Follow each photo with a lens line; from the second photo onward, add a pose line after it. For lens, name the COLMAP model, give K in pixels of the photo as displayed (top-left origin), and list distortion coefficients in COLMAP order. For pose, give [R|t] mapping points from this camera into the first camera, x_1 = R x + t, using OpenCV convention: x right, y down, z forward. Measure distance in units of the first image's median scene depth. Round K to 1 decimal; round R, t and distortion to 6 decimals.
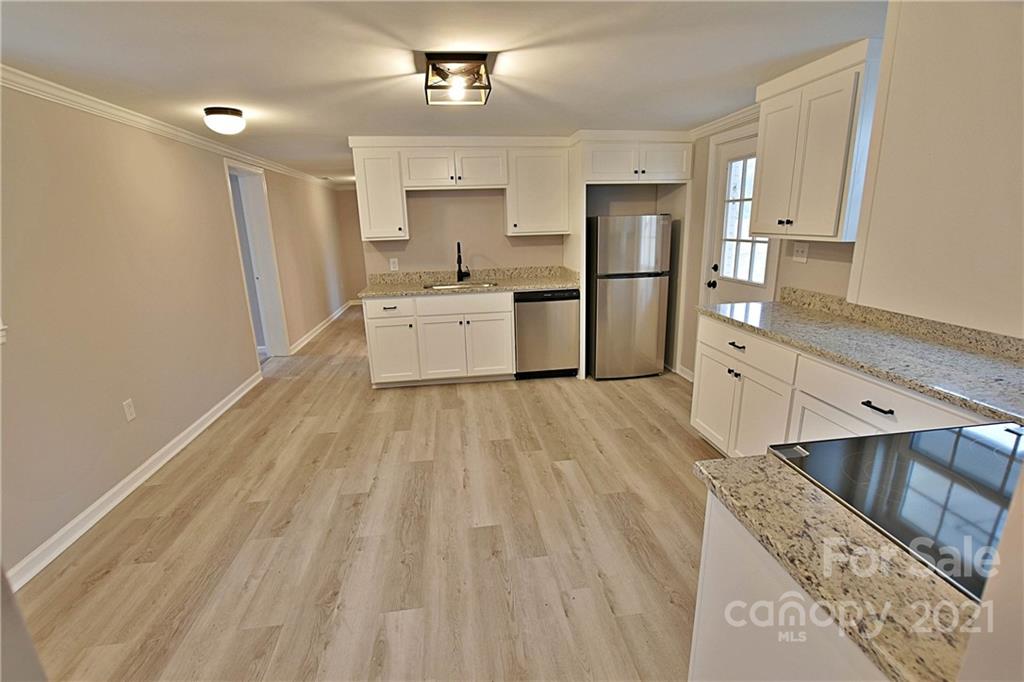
lens RADIAL K [[466.0, 0, 516.7], [0, 466.0, 345.2], [0, 0, 1]] dist [-0.032130, 0.005136]
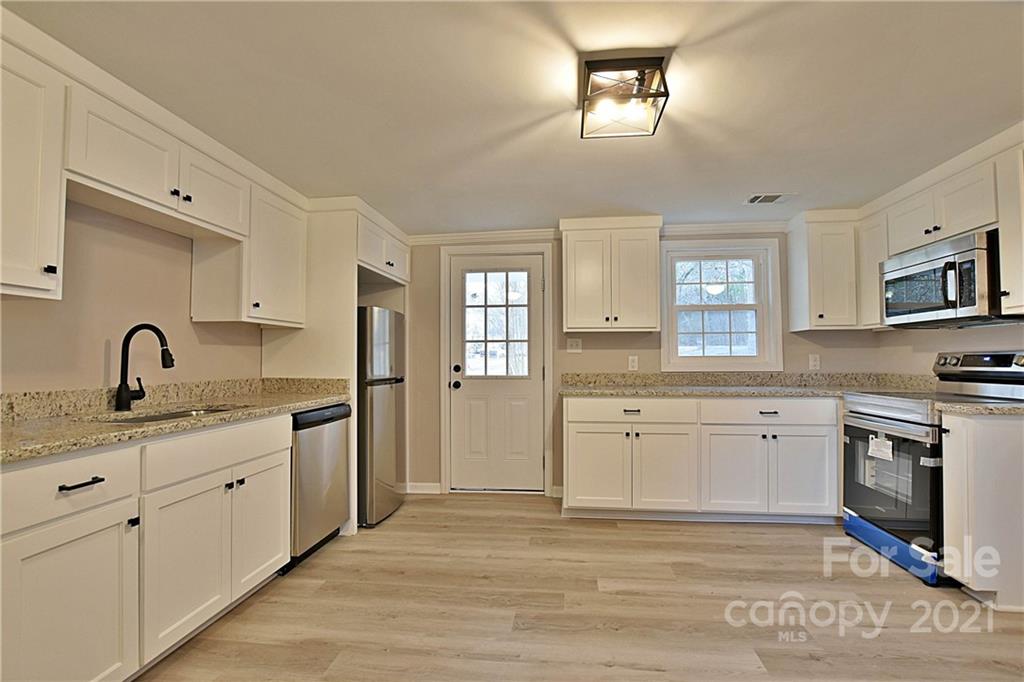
lens RADIAL K [[466.0, 0, 516.1], [0, 466.0, 345.9], [0, 0, 1]] dist [-0.032130, 0.005136]
pose [[0.258944, 0.051829, 0.964501, -0.501682], [0.244254, 0.962590, -0.117302, -0.059563], [-0.934499, 0.265958, 0.236597, 0.588080]]
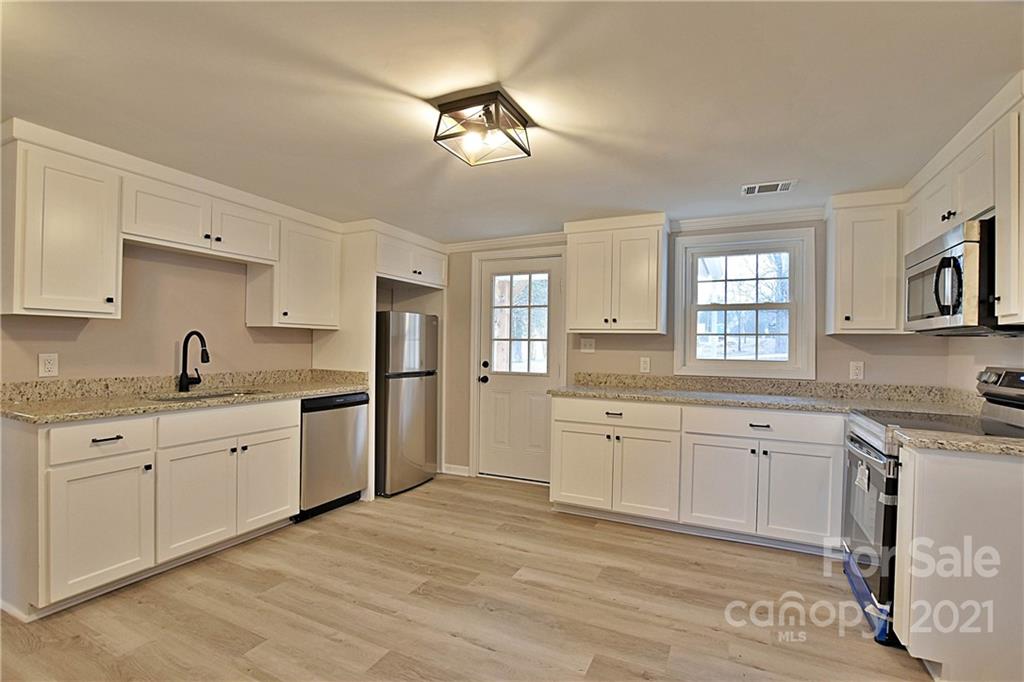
lens RADIAL K [[466.0, 0, 516.0], [0, 466.0, 346.2], [0, 0, 1]] dist [-0.032130, 0.005136]
pose [[0.557360, 0.034036, 0.829573, -0.437562], [0.183770, 0.969320, -0.163238, -0.012128], [-0.809678, 0.243433, 0.534006, 0.311827]]
